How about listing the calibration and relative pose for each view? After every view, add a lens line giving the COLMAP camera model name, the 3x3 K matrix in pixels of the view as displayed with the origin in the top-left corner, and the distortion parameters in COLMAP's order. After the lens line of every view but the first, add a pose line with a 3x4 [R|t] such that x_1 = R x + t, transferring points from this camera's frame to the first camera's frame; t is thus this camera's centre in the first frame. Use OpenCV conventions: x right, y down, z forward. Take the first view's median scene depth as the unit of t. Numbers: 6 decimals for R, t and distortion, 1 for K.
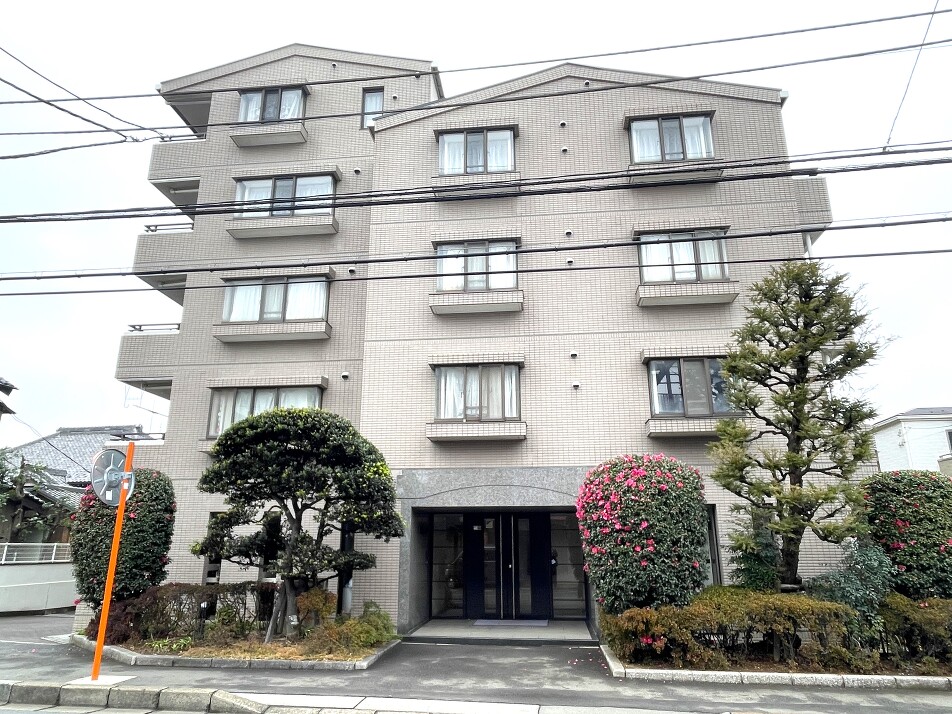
lens RADIAL K [[652.2, 0, 476.0], [0, 652.2, 357.0], [0, 0, 1]] dist [-0.000872, -0.003260]
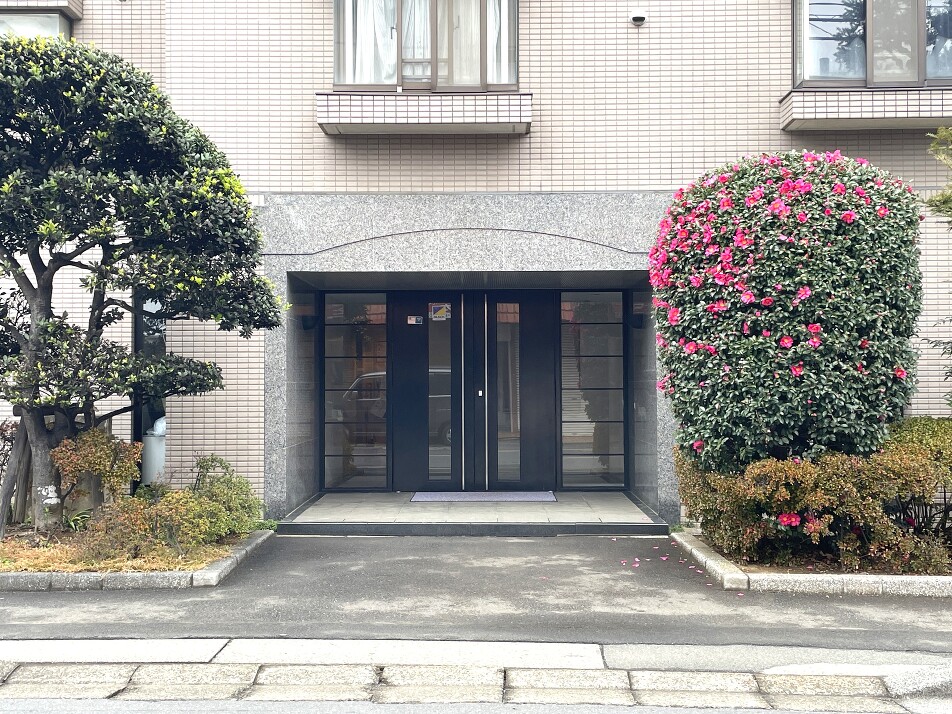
lens RADIAL K [[1187.5, 0, 476.0], [0, 1187.5, 357.0], [0, 0, 1]] dist [0.128578, -0.244175]
pose [[0.994120, -0.000423, 0.108280, -0.067094], [-0.027204, 0.966941, 0.253545, 0.077847], [-0.104808, -0.255000, 0.961244, 0.155297]]
